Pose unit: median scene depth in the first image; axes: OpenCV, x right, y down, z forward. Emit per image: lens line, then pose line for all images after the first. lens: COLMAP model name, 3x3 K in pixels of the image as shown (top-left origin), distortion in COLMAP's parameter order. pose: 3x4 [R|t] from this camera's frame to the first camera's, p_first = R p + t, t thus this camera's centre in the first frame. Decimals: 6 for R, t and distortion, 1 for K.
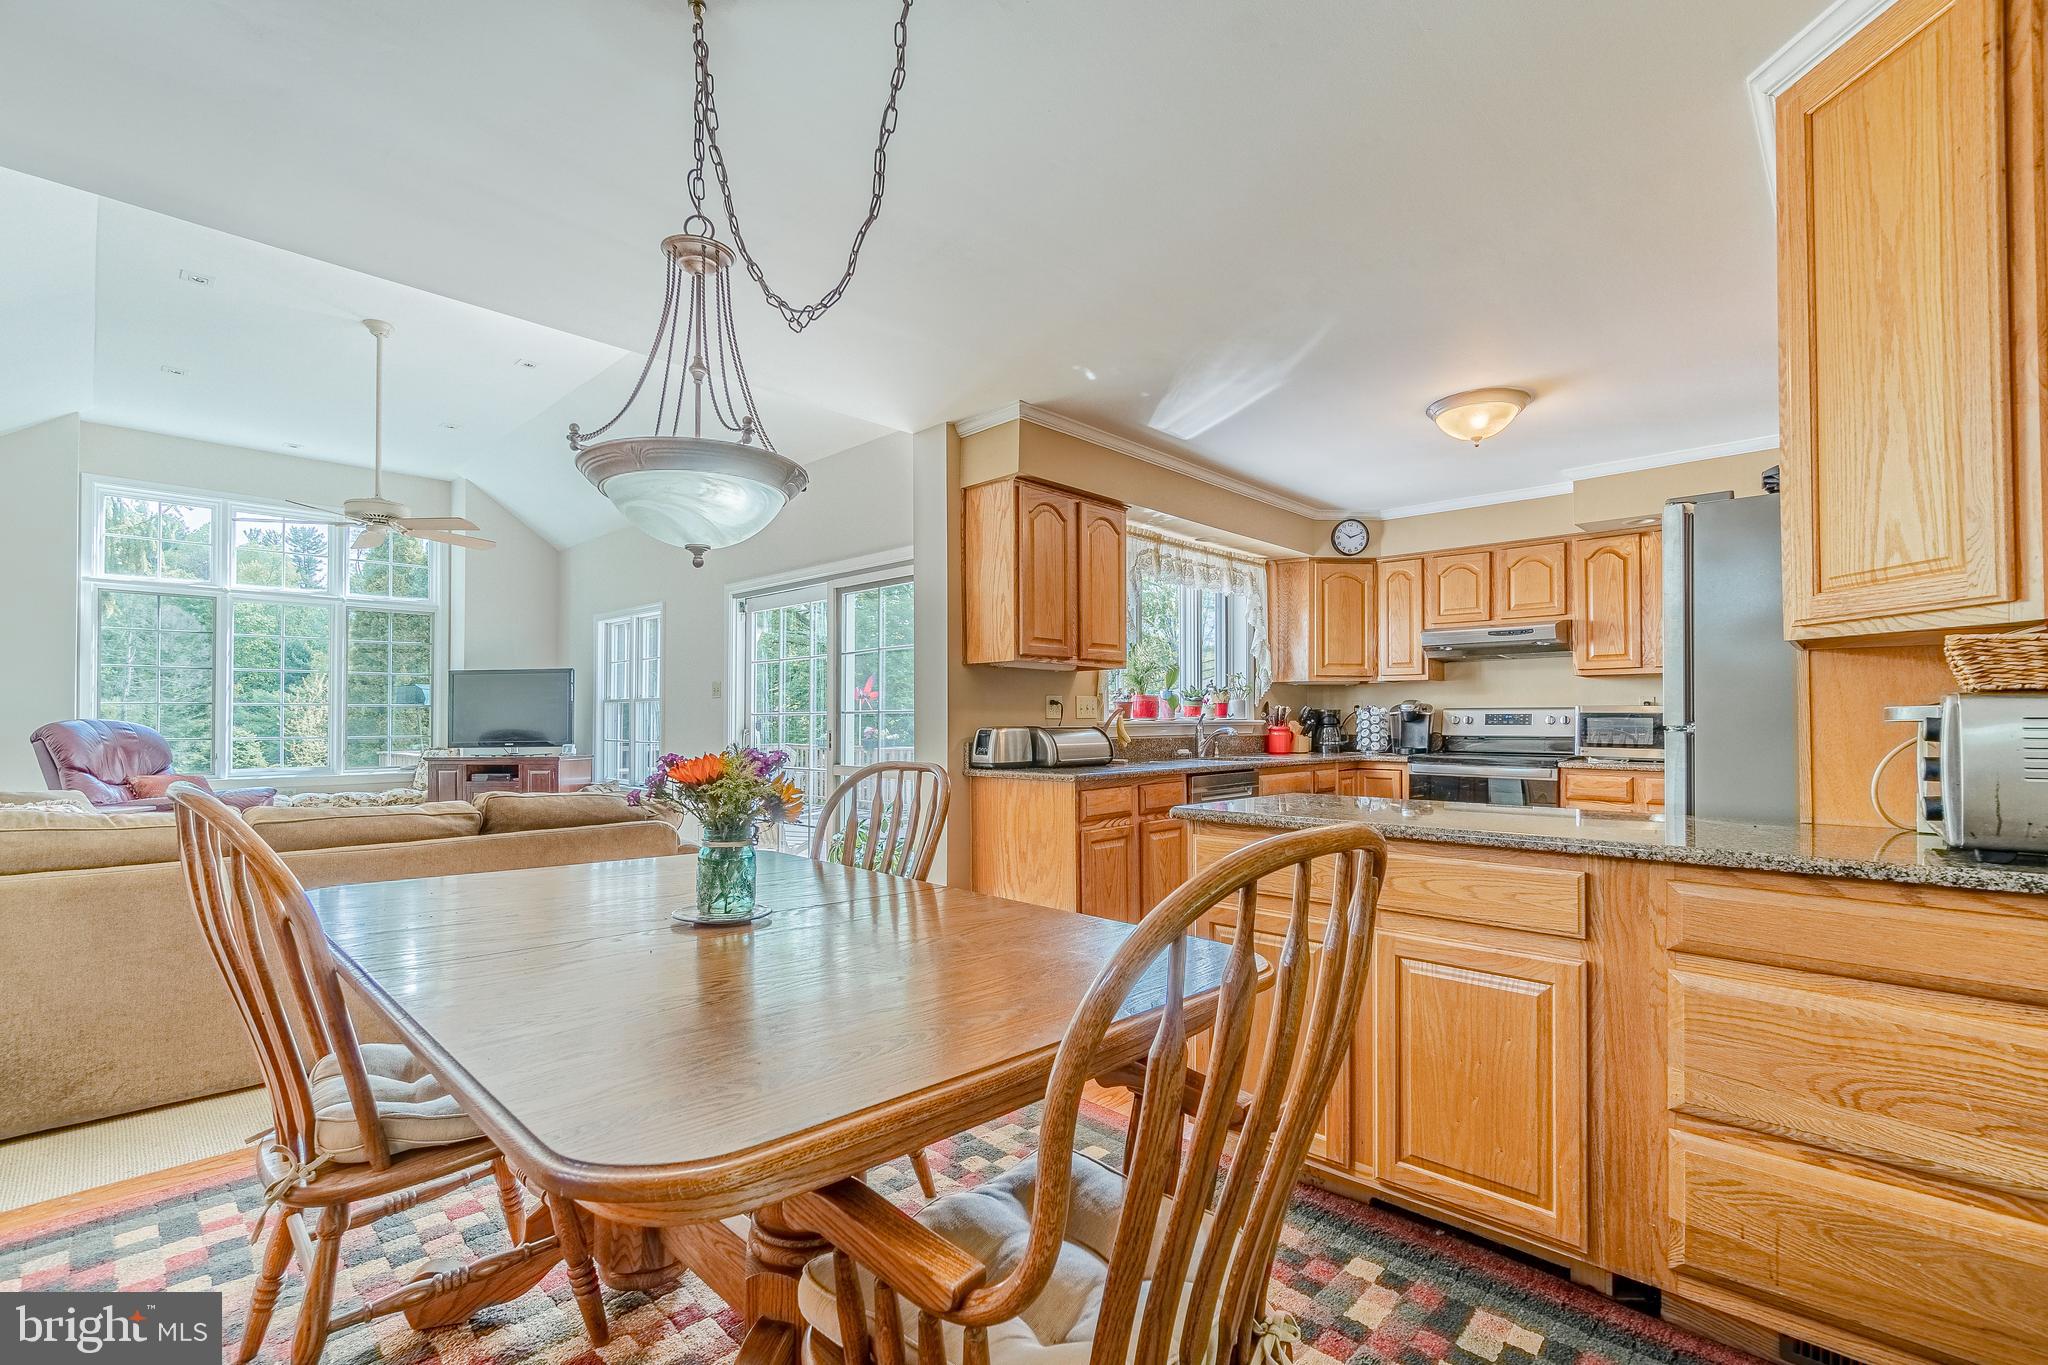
lens RADIAL K [[898.0, 0, 1027.2], [0, 898.0, 712.3], [0, 0, 1]] dist [-0.002894, -0.000217]
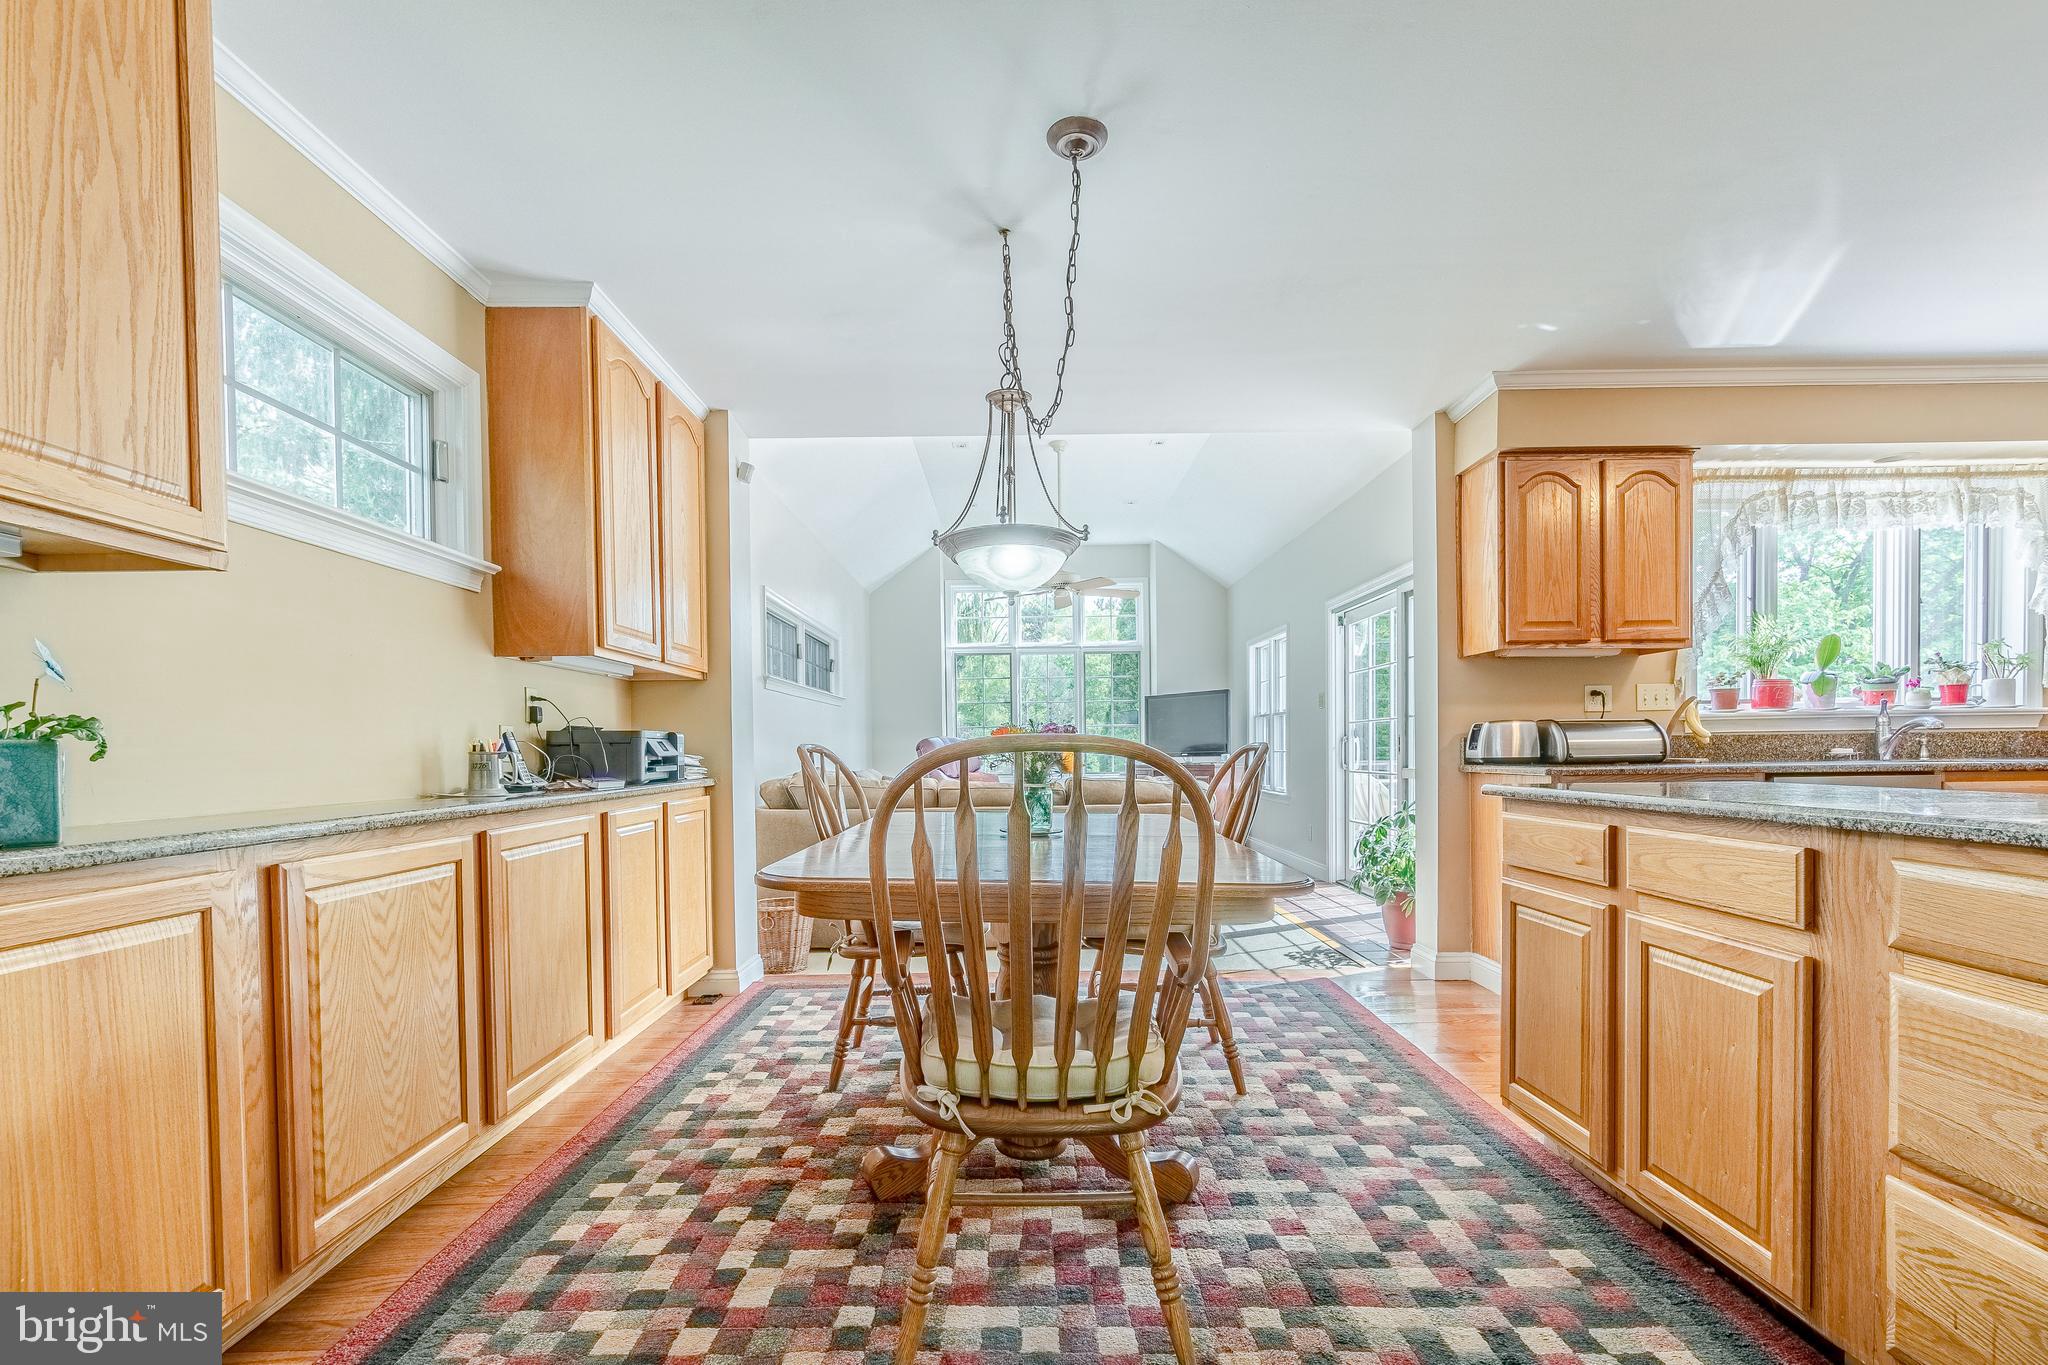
lens RADIAL K [[913.8, 0, 1020.4], [0, 913.8, 768.6], [0, 0, 1]] dist [-0.000292, 0.000862]
pose [[0.693341, 0.006941, -0.720576, 0.351024], [0.018926, 0.999433, 0.027838, 0.034019], [0.720361, -0.032939, 0.692817, -0.039099]]
